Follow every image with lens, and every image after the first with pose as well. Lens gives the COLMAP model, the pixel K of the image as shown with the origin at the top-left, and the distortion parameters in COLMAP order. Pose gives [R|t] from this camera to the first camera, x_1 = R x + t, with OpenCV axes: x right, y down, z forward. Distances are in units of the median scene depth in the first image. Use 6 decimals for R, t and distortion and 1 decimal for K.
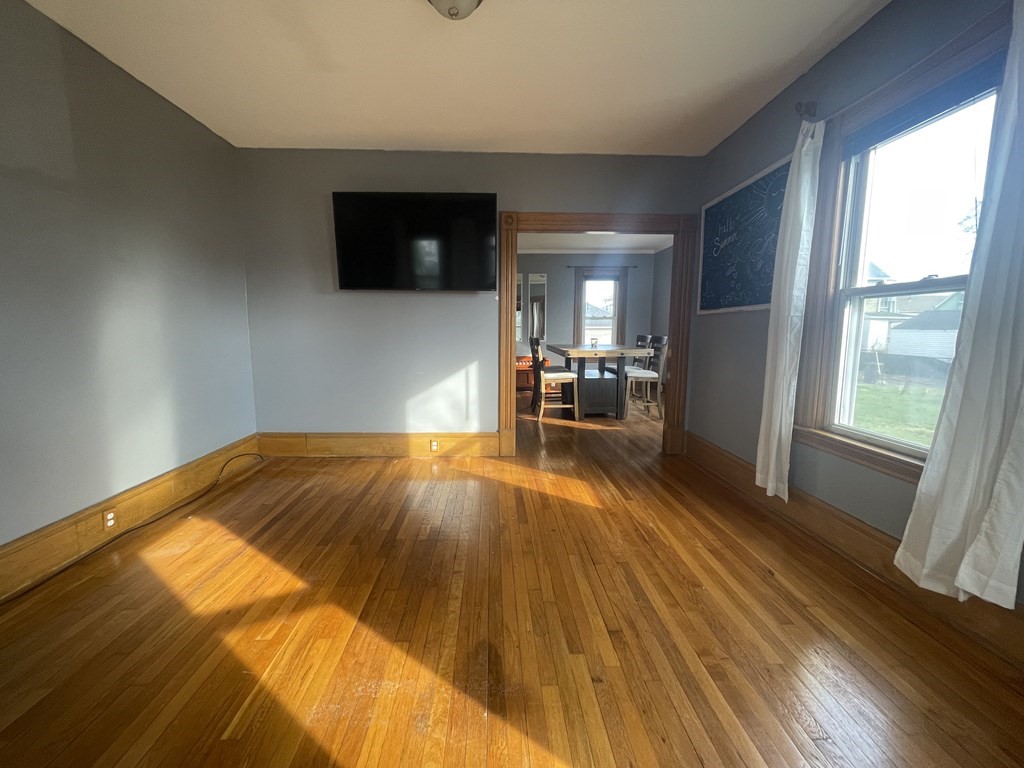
lens RADIAL K [[411.4, 0, 509.2], [0, 411.4, 382.8], [0, 0, 1]] dist [-0.004055, 0.000045]
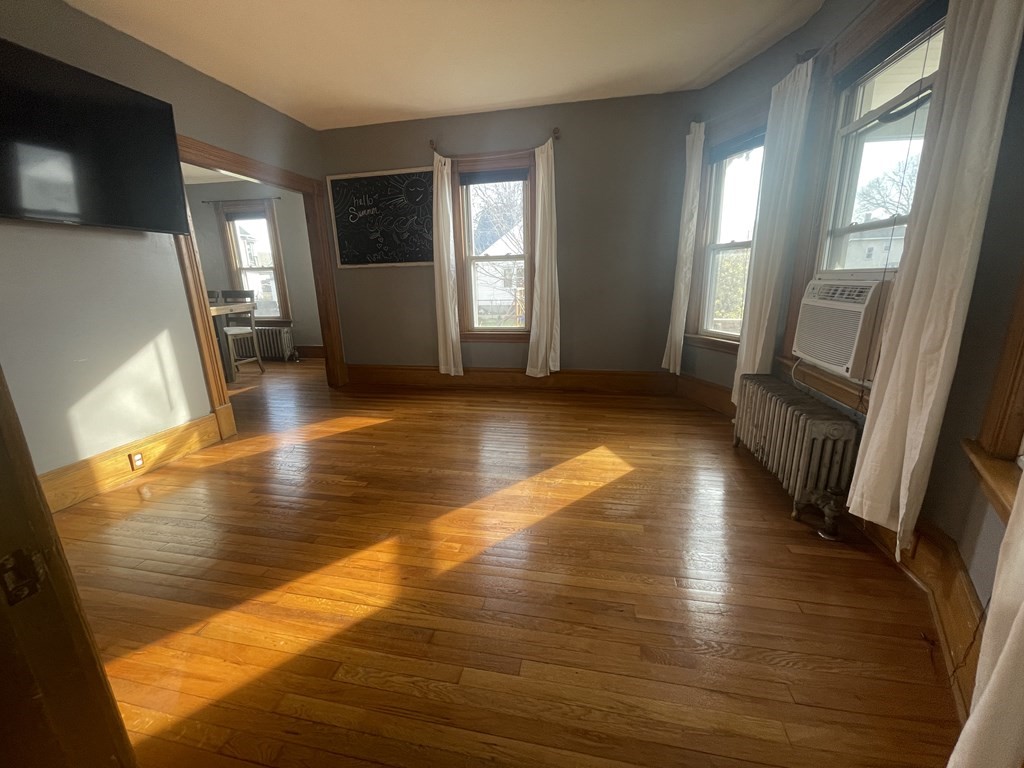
lens RADIAL K [[411.4, 0, 508.8], [0, 411.4, 382.9], [0, 0, 1]] dist [-0.004055, 0.000045]
pose [[0.238204, -0.251931, 0.937971, -0.787414], [0.147505, 0.963952, 0.221449, -0.038929], [-0.959949, 0.085606, 0.266778, 0.253917]]
